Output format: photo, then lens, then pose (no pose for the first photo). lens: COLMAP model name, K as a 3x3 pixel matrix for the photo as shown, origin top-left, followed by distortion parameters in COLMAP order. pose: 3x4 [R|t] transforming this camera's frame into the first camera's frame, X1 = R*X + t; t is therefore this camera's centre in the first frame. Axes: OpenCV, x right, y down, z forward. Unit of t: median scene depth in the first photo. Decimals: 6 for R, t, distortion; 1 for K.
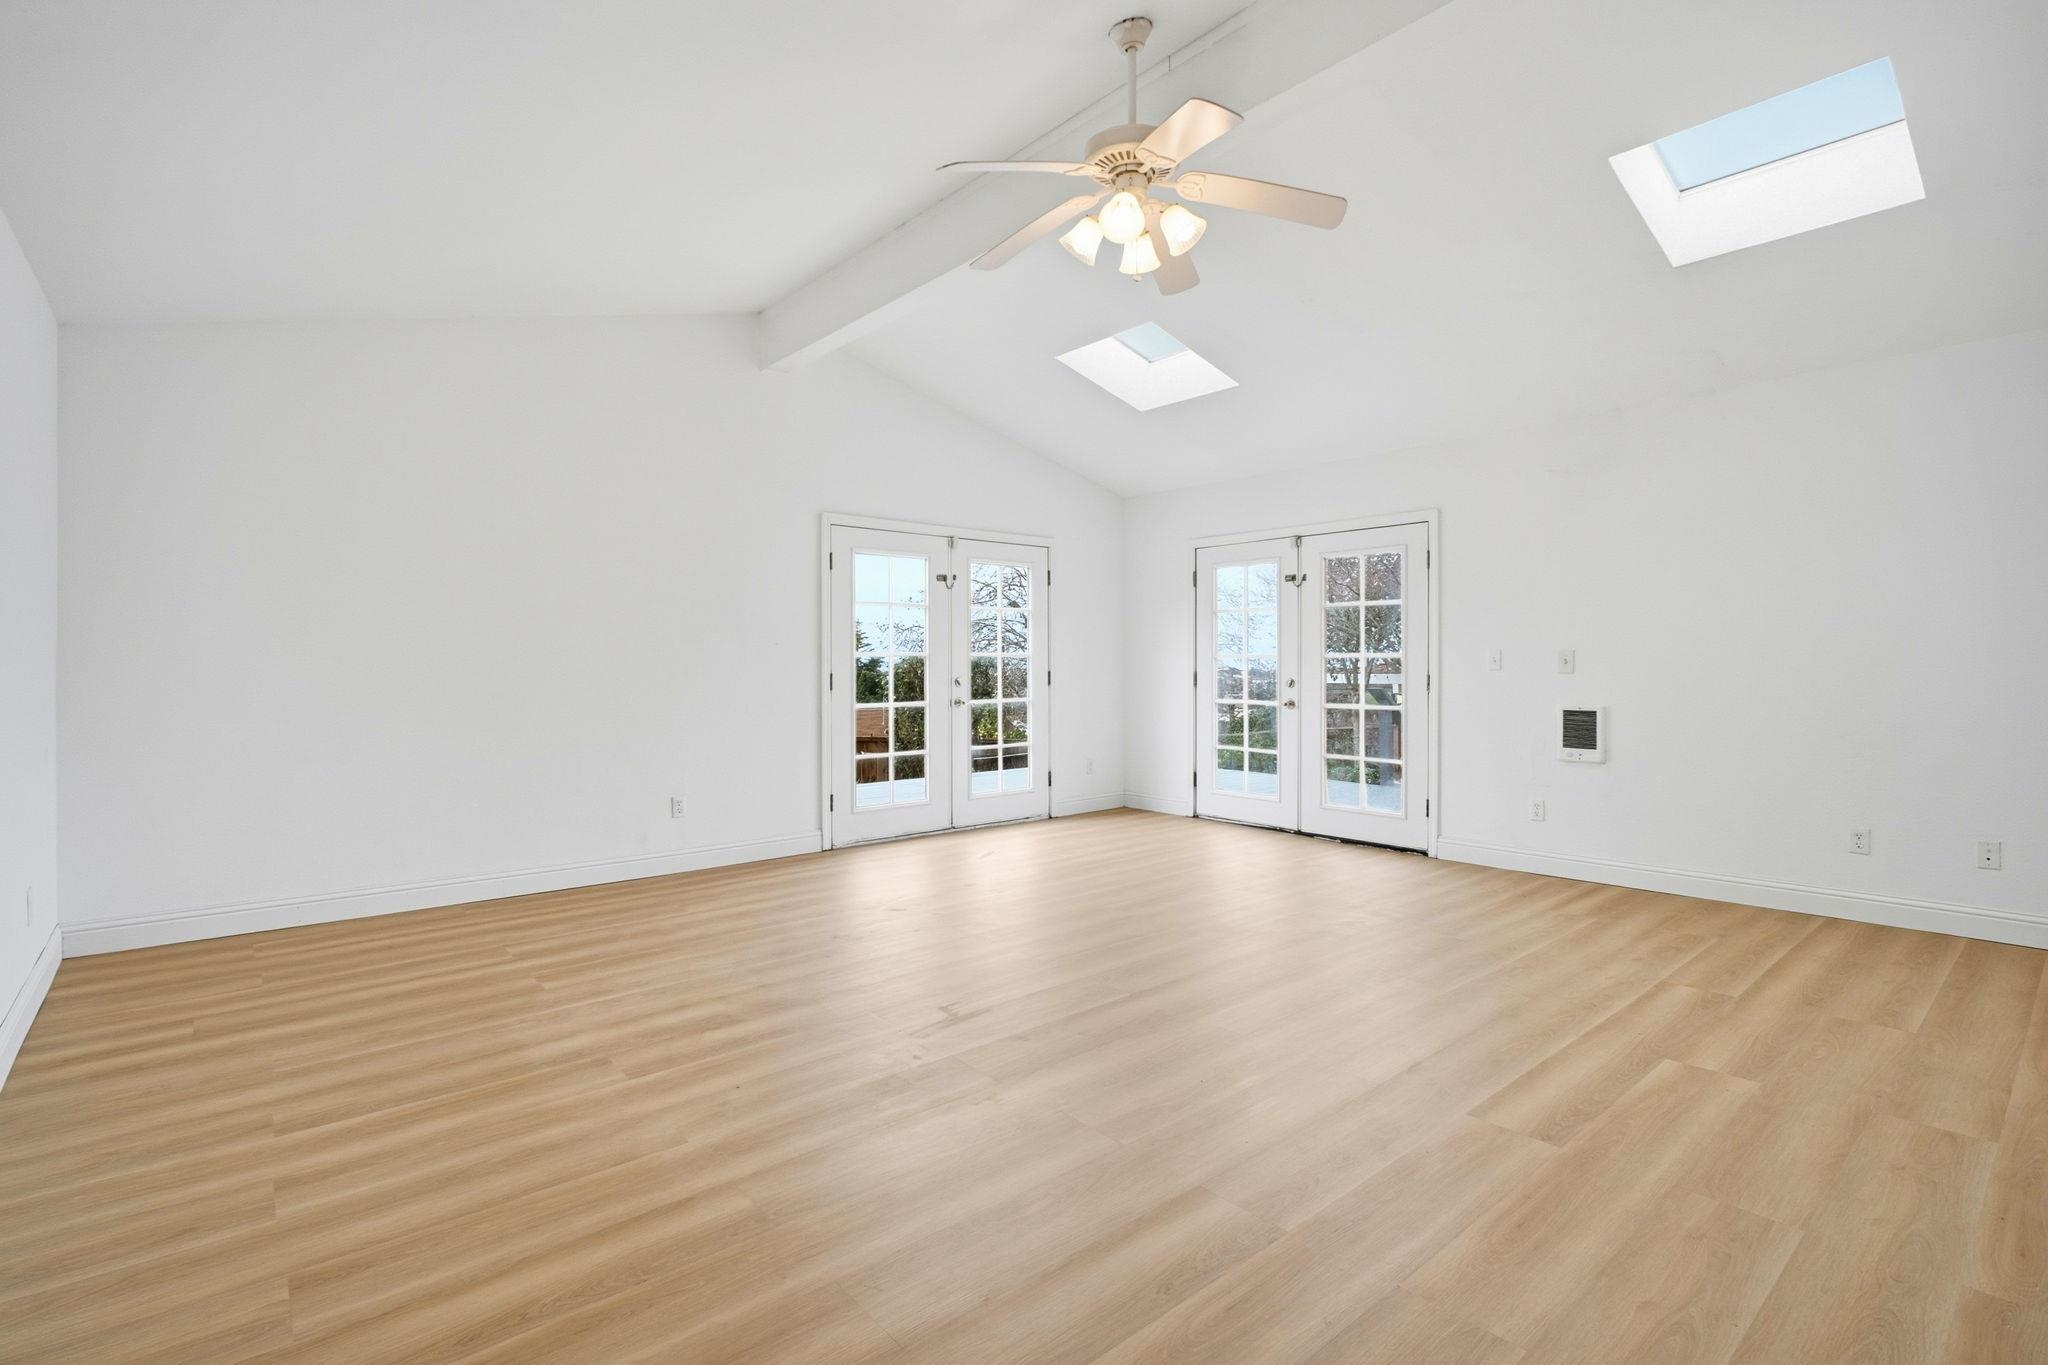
lens RADIAL K [[934.9, 0, 1033.4], [0, 934.9, 649.6], [0, 0, 1]] dist [-0.019103, -0.000509]
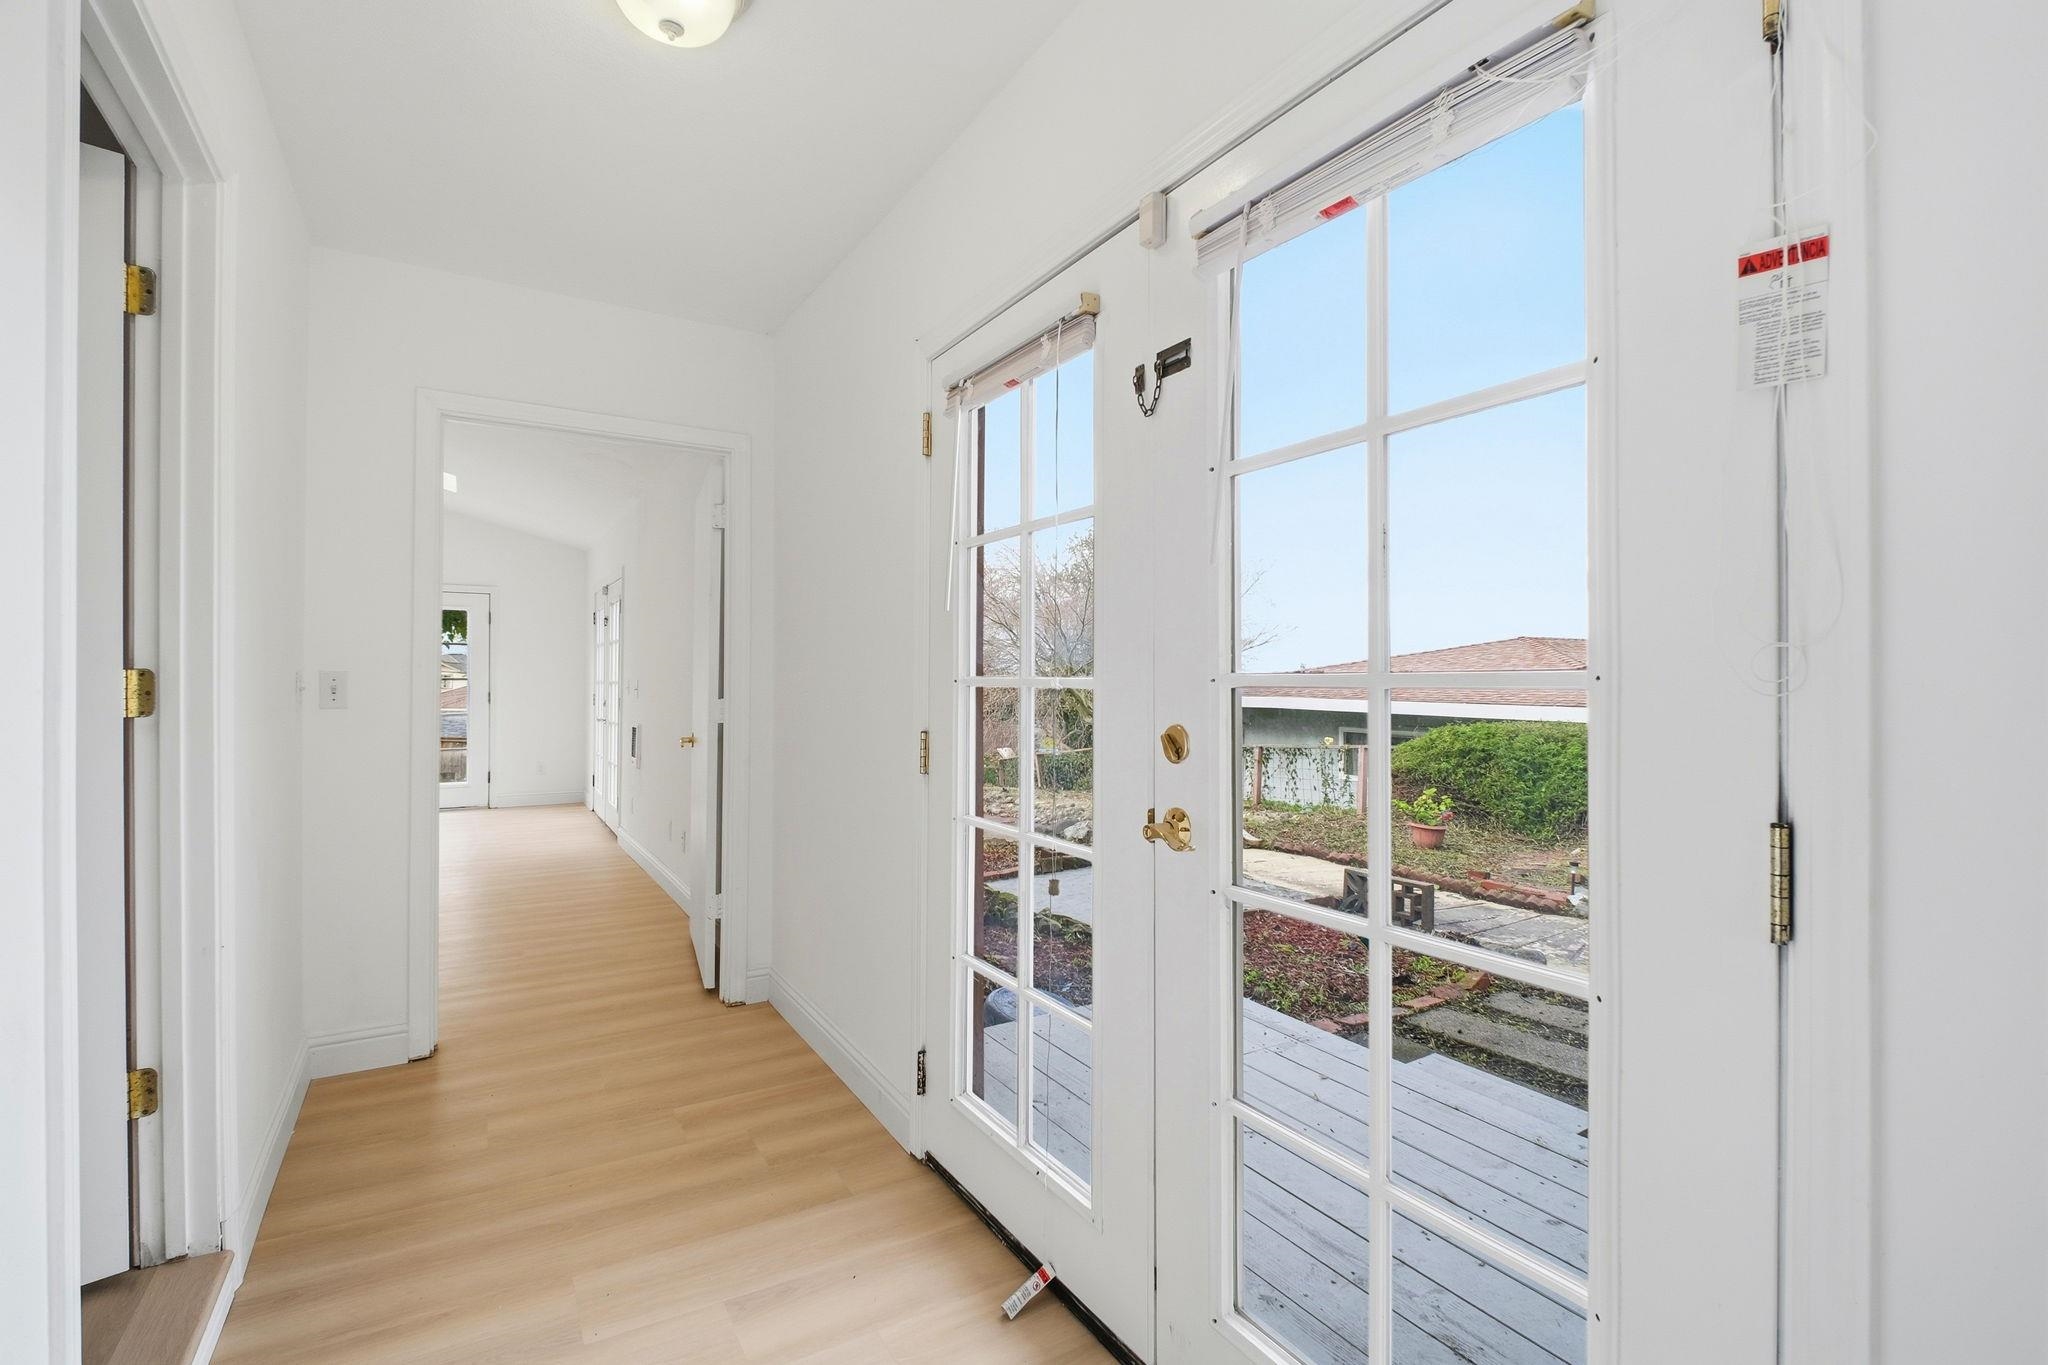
lens RADIAL K [[932.6, 0, 1035.5], [0, 932.6, 682.9], [0, 0, 1]] dist [-0.014616, -0.001127]
pose [[0.991532, 0.018510, -0.128539, 2.180402], [-0.016954, 0.999769, 0.013184, -0.041417], [0.128753, -0.010893, 0.991617, -0.358484]]
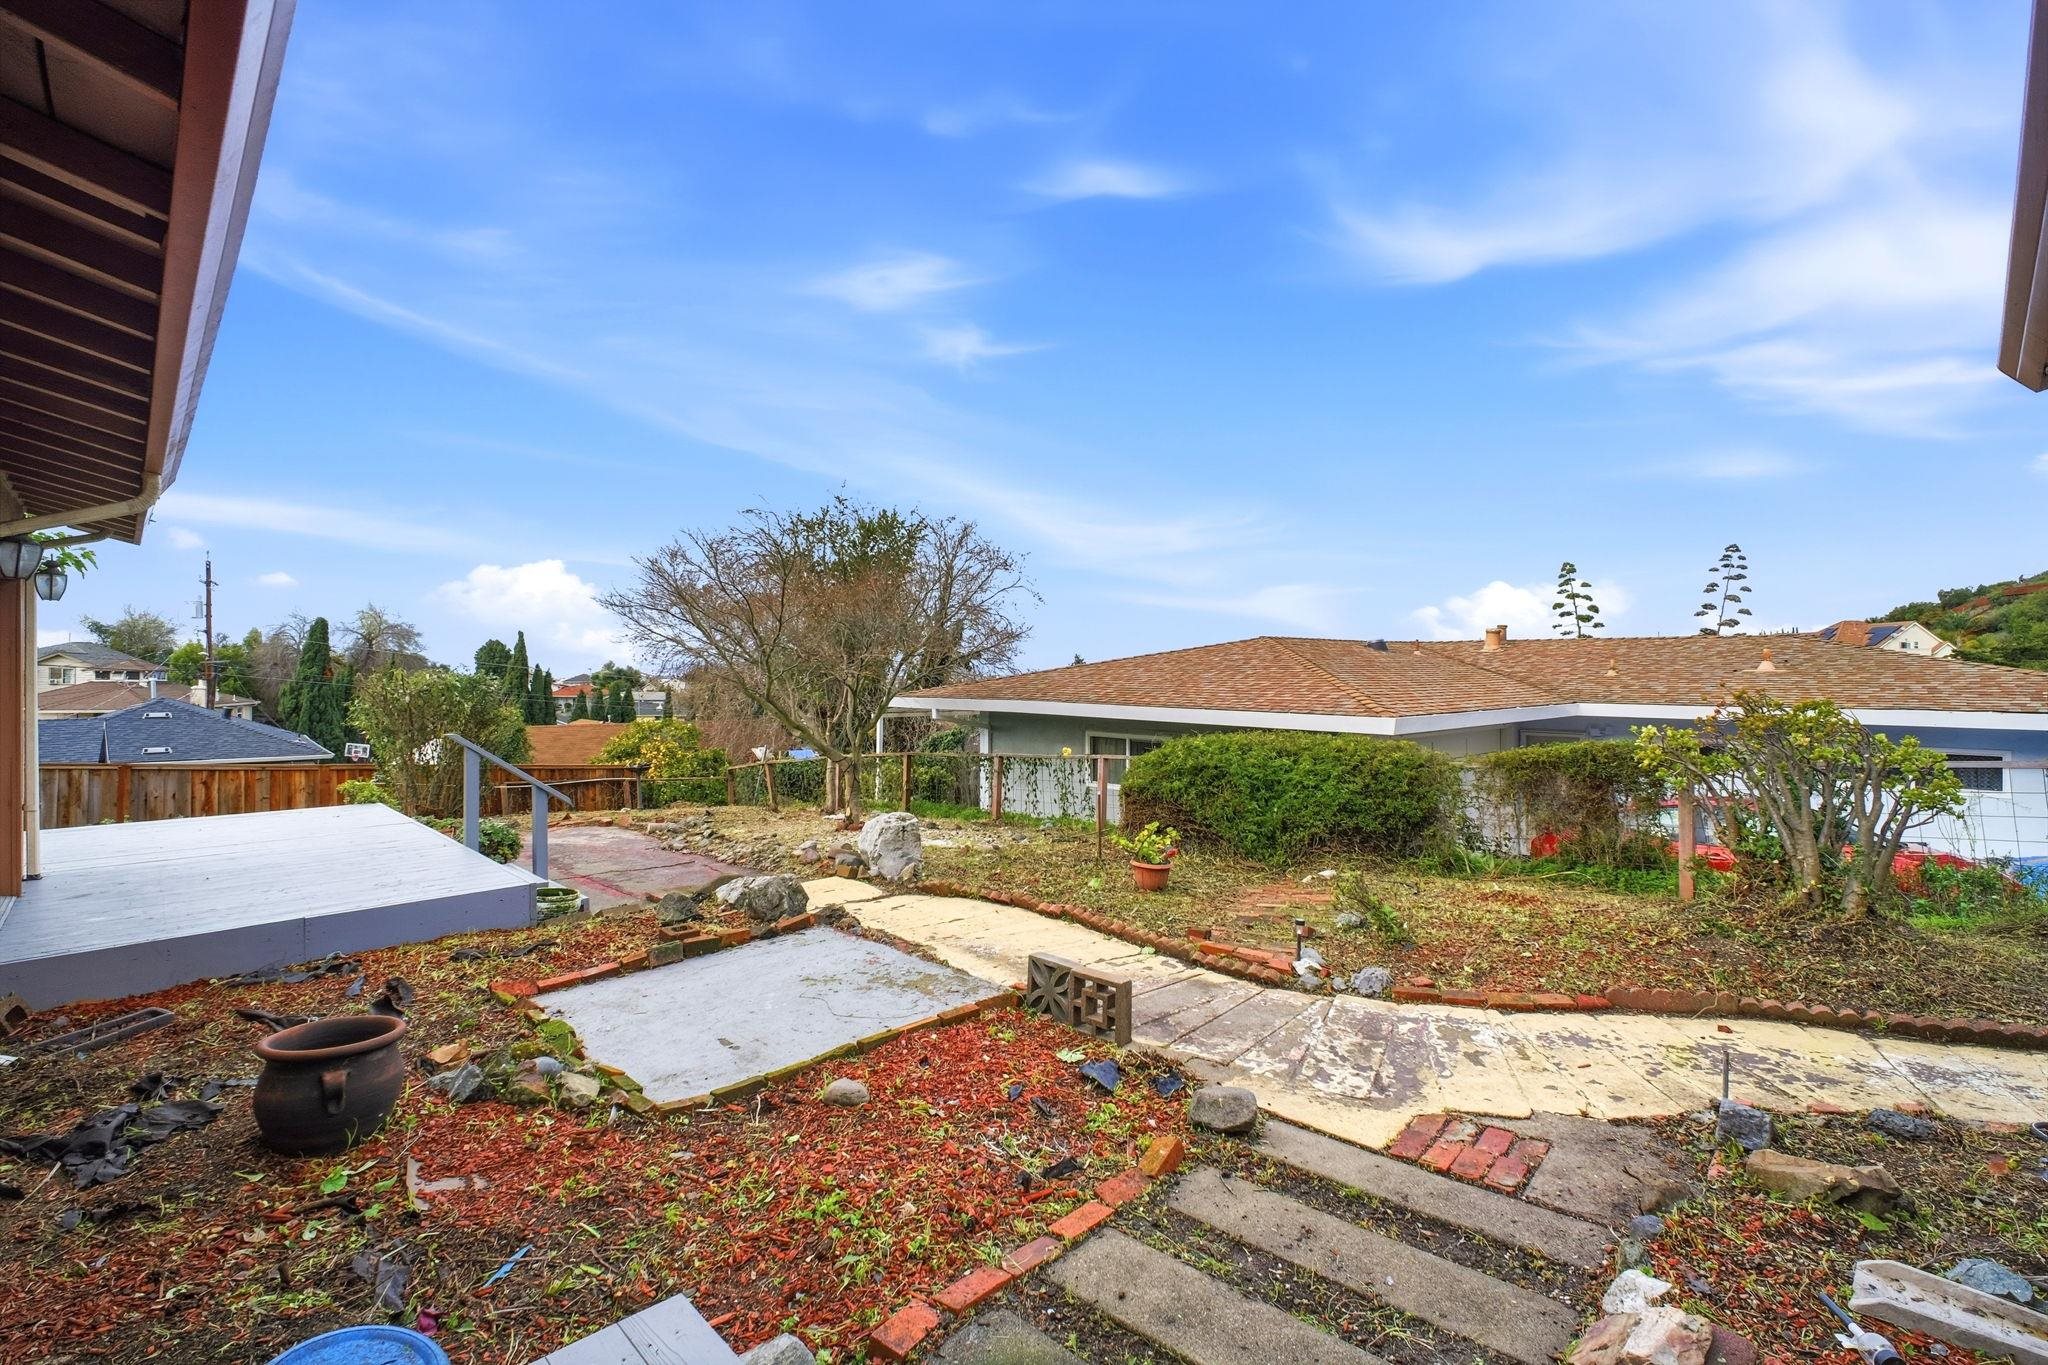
lens RADIAL K [[932.6, 0, 1035.5], [0, 932.6, 682.9], [0, 0, 1]] dist [-0.014616, -0.001127]
pose [[0.994297, 0.012183, 0.105951, 2.442147], [-0.014330, 0.999707, 0.019525, -0.114313], [-0.105682, -0.020932, 0.994180, 0.195551]]
